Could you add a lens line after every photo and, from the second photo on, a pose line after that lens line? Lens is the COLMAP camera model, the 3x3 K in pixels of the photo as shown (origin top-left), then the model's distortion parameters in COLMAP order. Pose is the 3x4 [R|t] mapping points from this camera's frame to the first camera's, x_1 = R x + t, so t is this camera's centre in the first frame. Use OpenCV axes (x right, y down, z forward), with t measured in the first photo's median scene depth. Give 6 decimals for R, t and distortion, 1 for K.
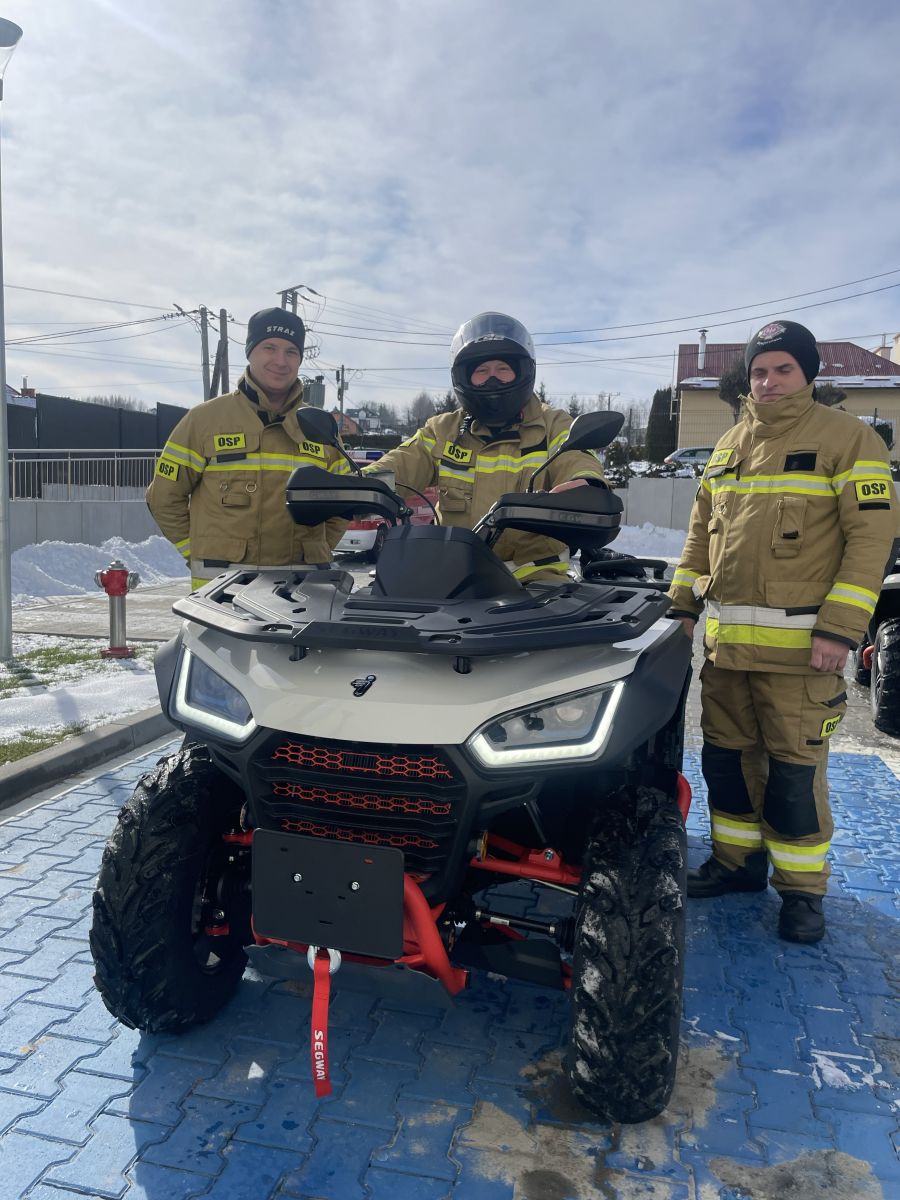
lens RADIAL K [[915.3, 0, 452.7], [0, 915.3, 602.2], [0, 0, 1]] dist [0.081054, -0.107783]
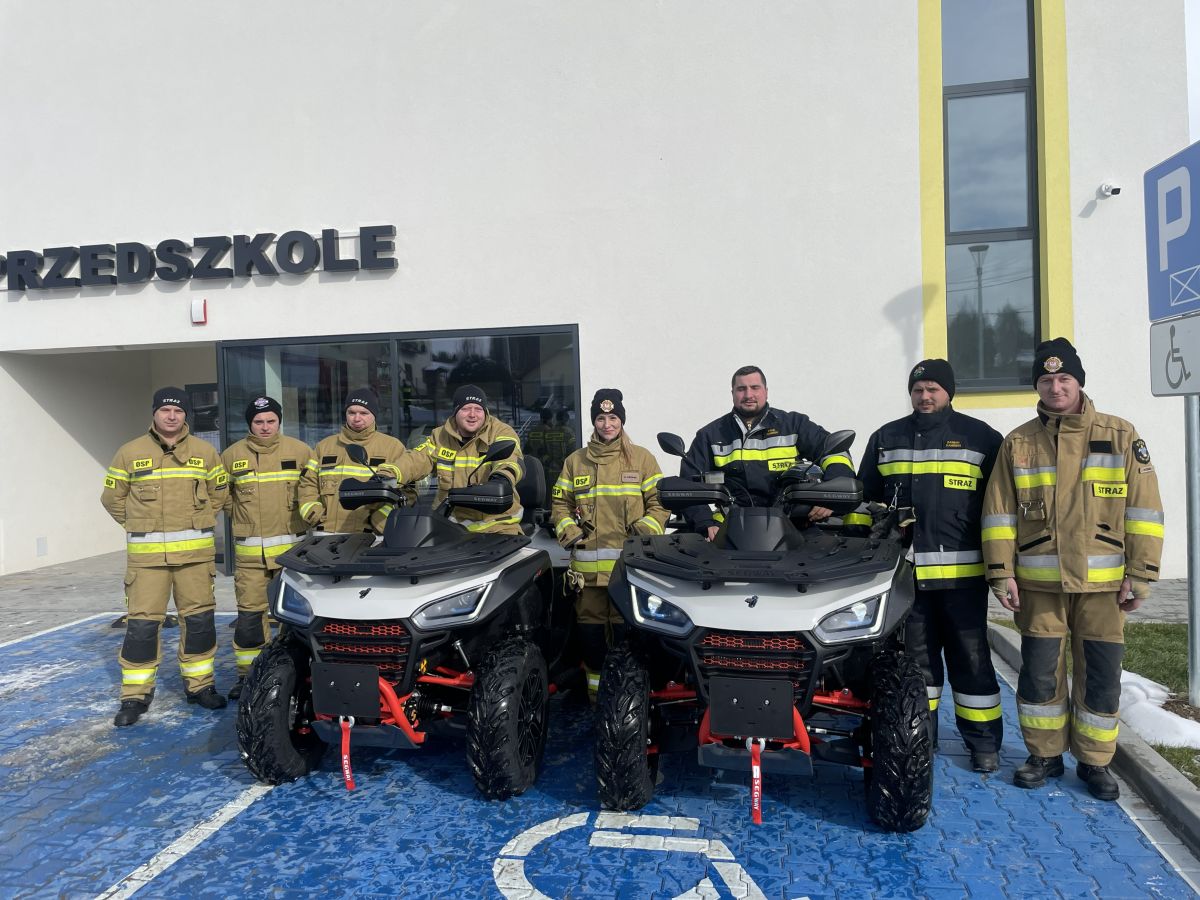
lens RADIAL K [[915.3, 0, 597.4], [0, 915.3, 447.8], [0, 0, 1]] dist [0.081054, -0.107783]
pose [[0.998124, -0.059378, 0.014942, 0.429922], [0.060354, 0.995220, -0.076771, -0.046883], [-0.010313, 0.077529, 0.996937, -1.153298]]
